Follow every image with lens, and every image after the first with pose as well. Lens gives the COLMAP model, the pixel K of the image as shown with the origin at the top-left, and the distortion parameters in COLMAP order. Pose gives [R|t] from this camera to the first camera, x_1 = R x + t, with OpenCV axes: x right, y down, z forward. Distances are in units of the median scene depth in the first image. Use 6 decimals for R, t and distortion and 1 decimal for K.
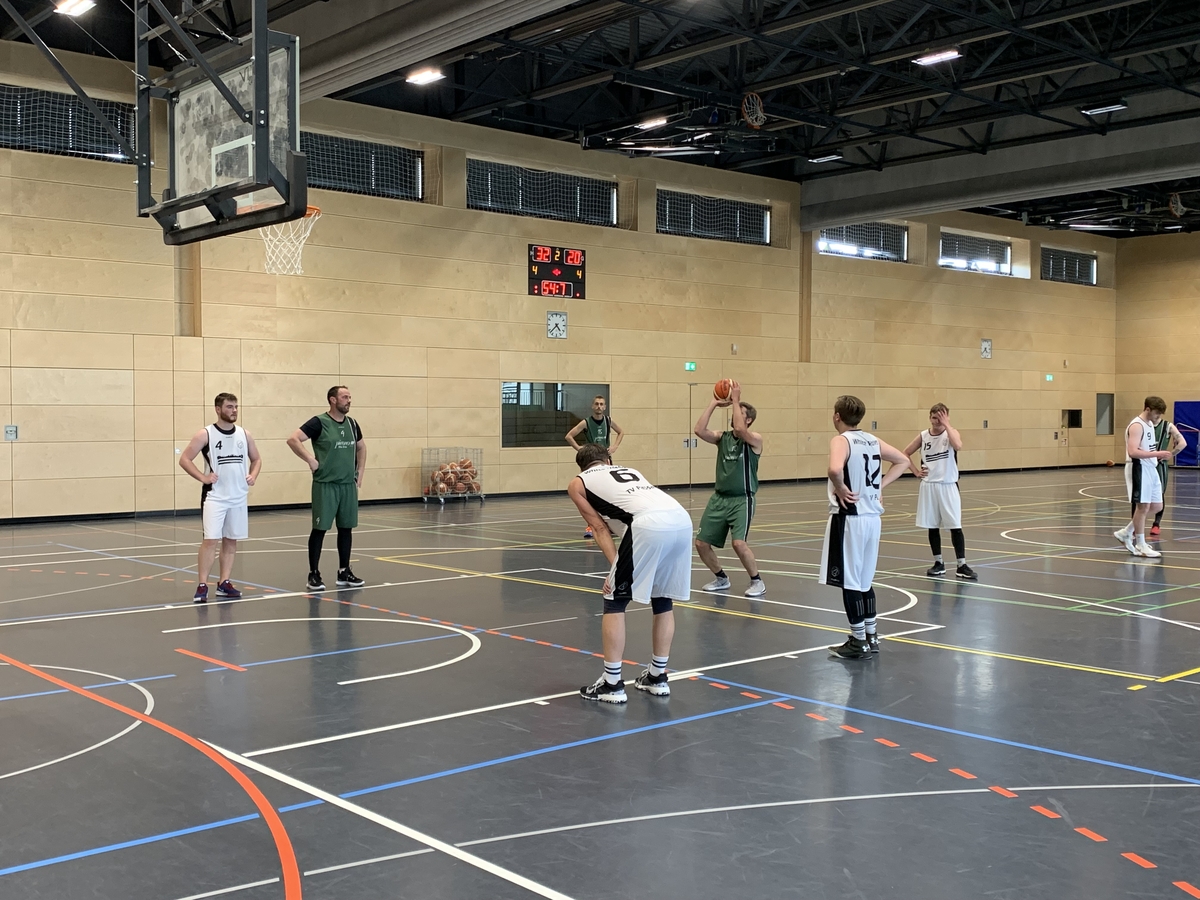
lens RADIAL K [[1319.5, 0, 600.0], [0, 1319.5, 450.0], [0, 0, 1]] dist [-0.000610, -0.003086]
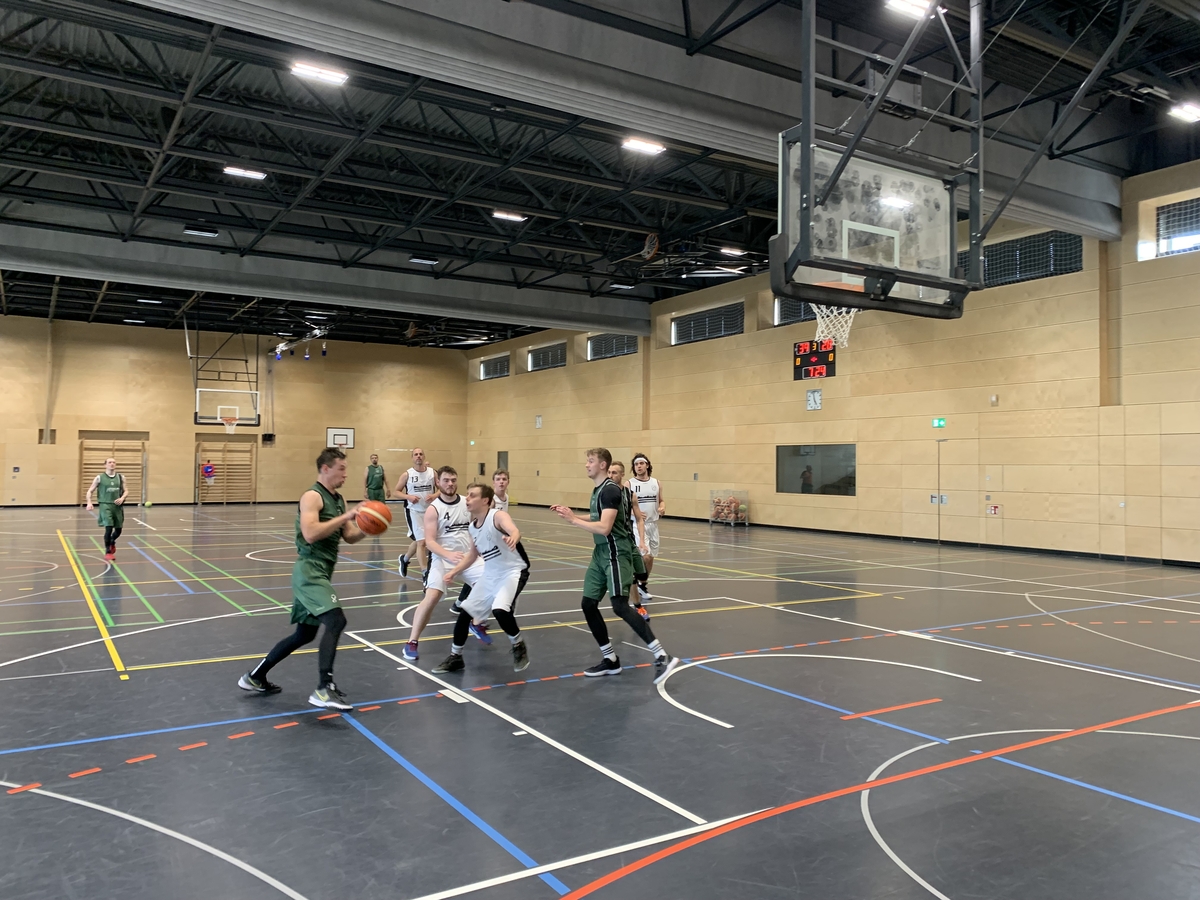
lens RADIAL K [[928.5, 0, 607.4], [0, 928.5, 466.6], [0, 0, 1]] dist [-0.006053, -0.002796]
pose [[-0.155603, -0.002708, -0.987816, 0.900291], [-0.033168, 0.999447, 0.002484, -0.025293], [0.987263, 0.033150, -0.155607, 0.947699]]
